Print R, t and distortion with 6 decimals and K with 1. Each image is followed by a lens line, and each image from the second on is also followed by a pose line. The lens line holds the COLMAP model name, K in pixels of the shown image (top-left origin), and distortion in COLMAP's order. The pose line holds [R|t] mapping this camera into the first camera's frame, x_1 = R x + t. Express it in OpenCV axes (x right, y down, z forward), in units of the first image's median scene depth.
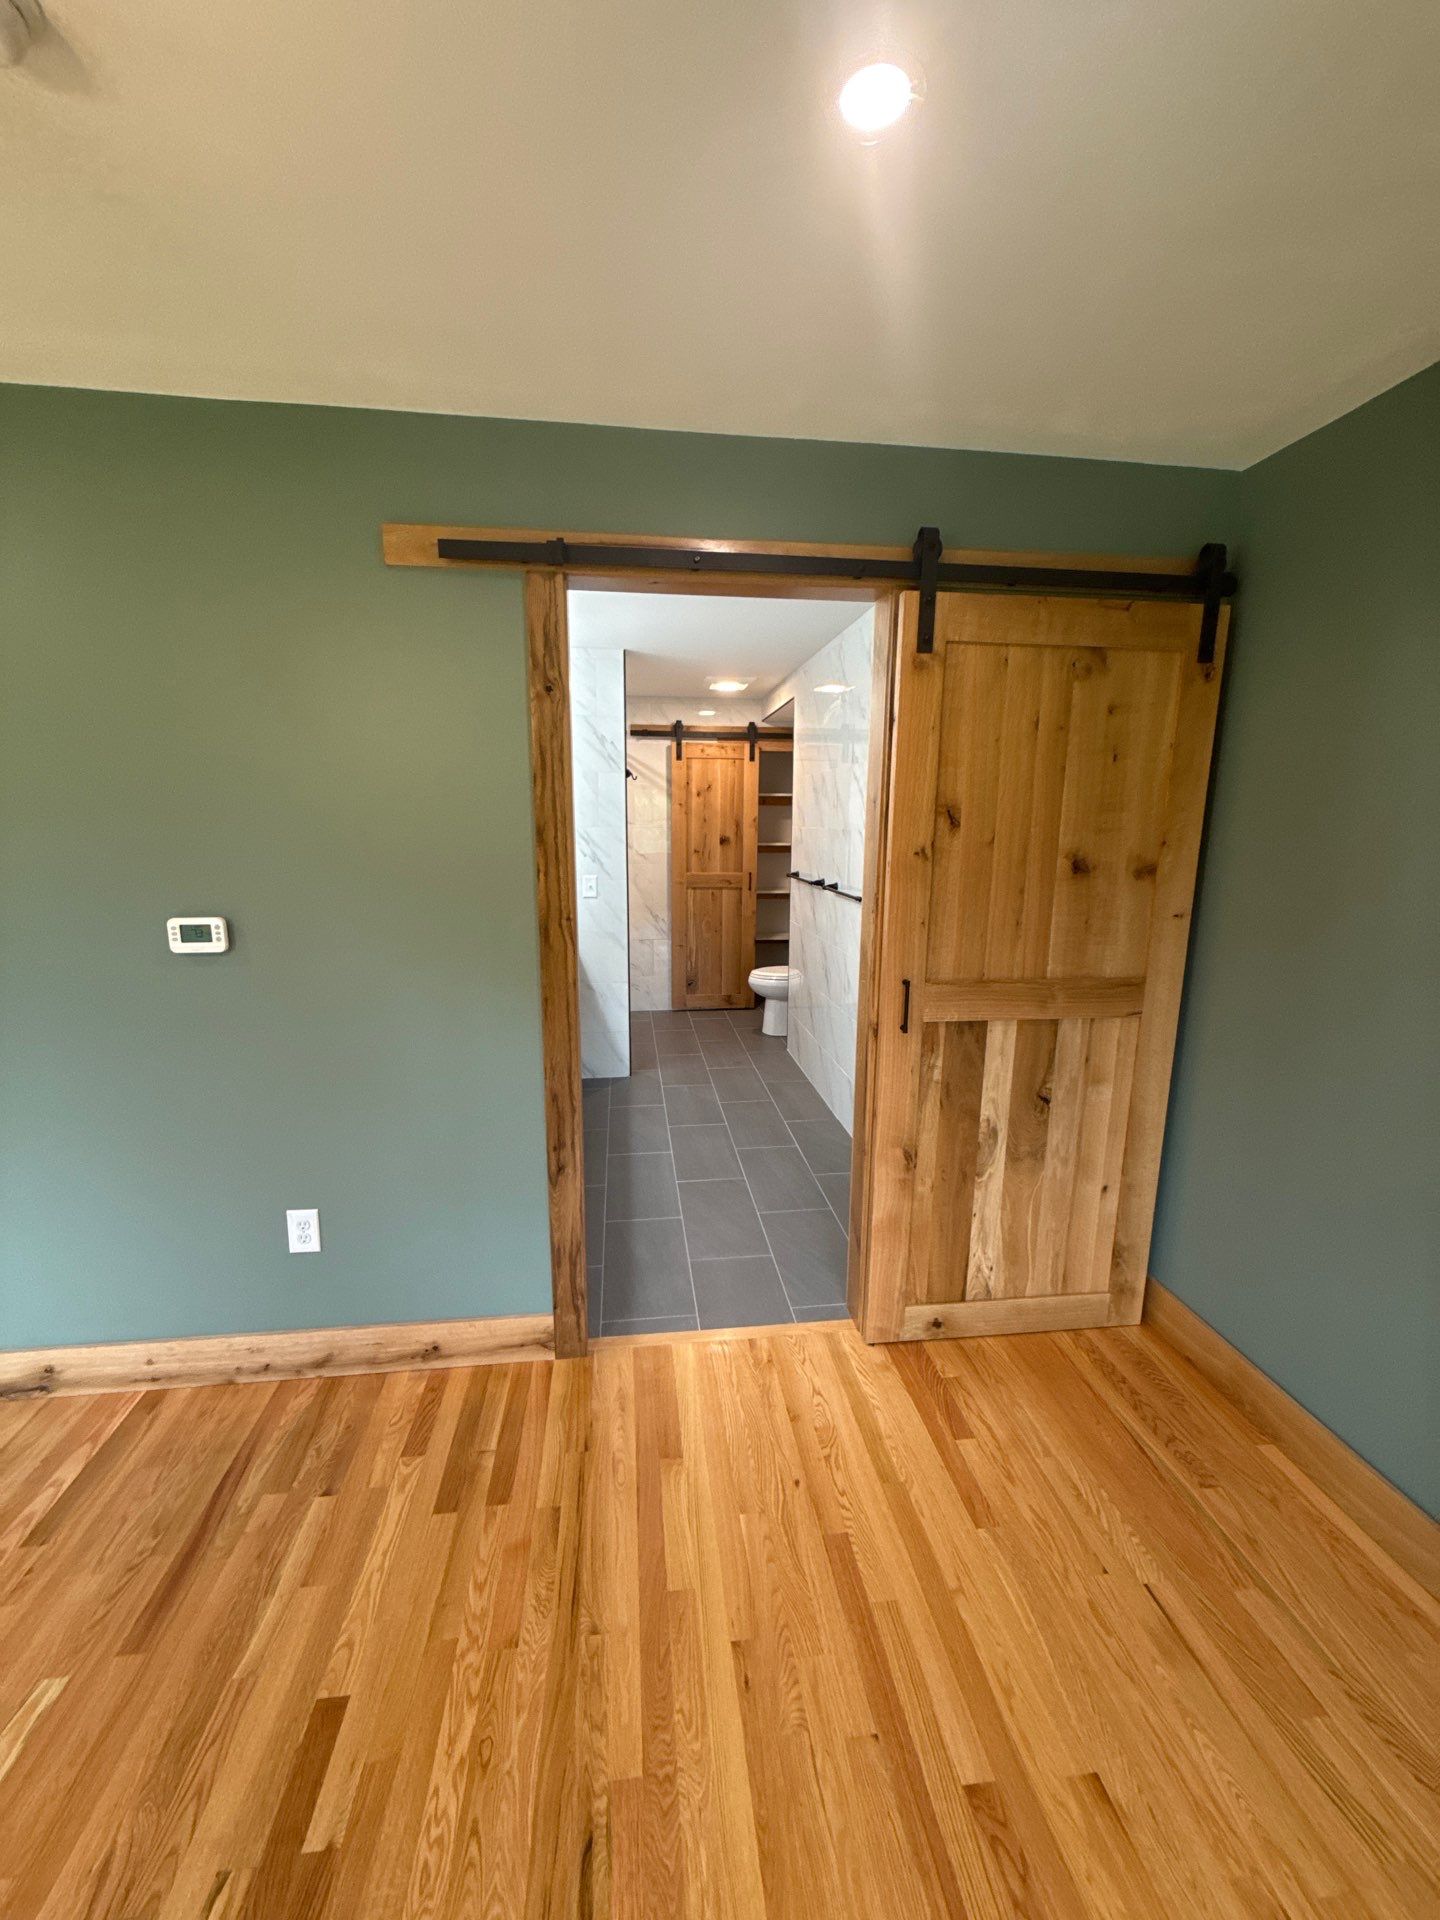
lens RADIAL K [[763.9, 0, 714.8], [0, 763.9, 962.7], [0, 0, 1]] dist [0.000746, -0.000284]
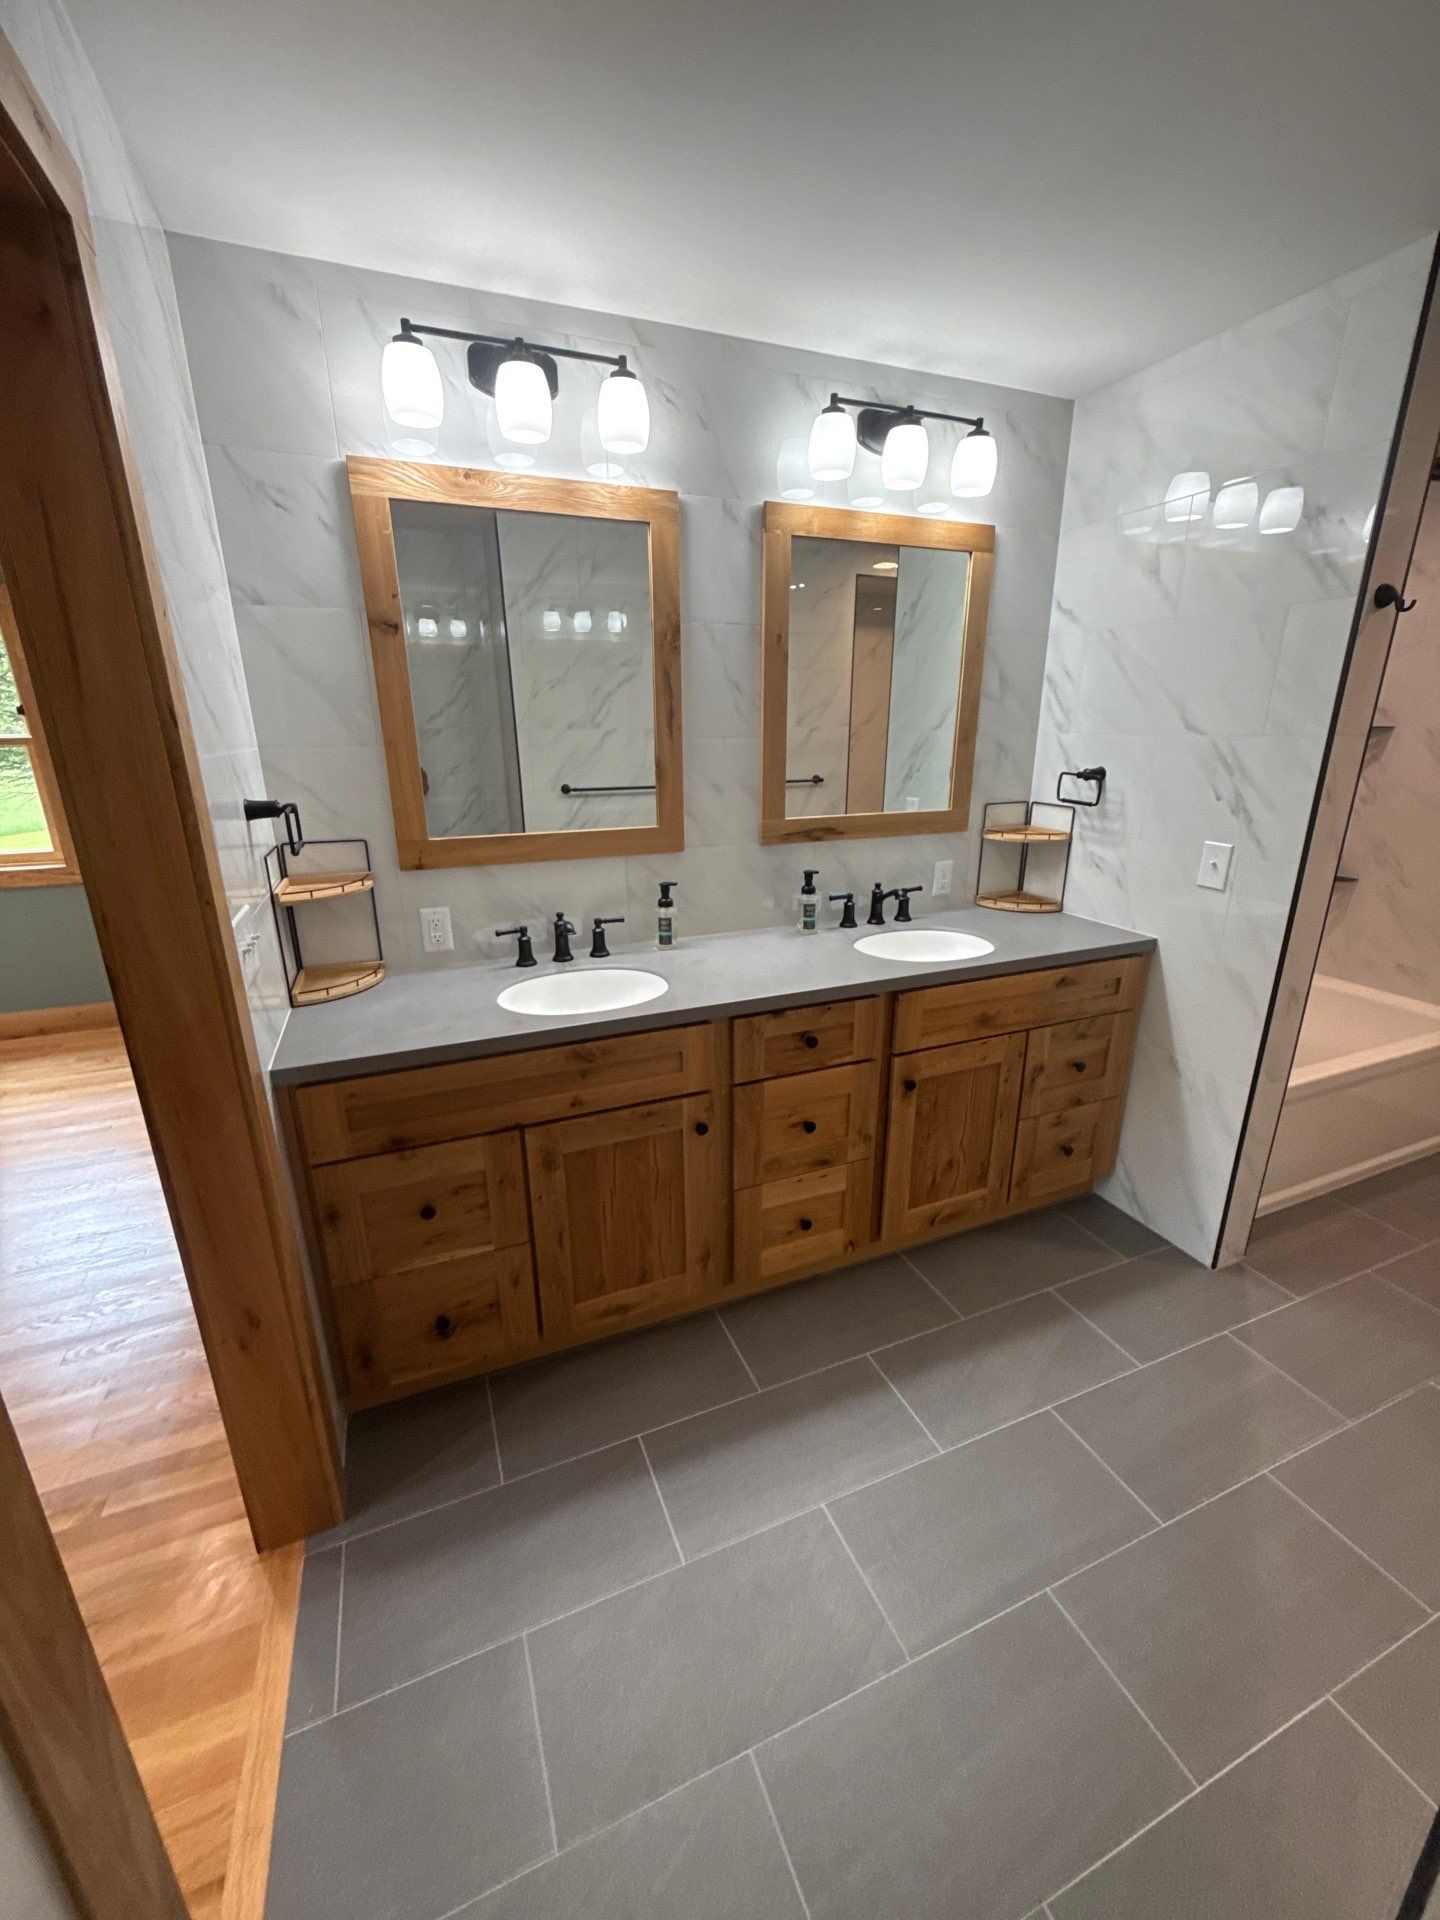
lens RADIAL K [[763.9, 0, 717.8], [0, 763.9, 966.1], [0, 0, 1]] dist [0.000746, -0.000284]
pose [[0.268716, 0.275661, -0.922932, 0.208655], [-0.160222, 0.957617, 0.239371, -0.104742], [0.949800, 0.083551, 0.301494, 0.570444]]
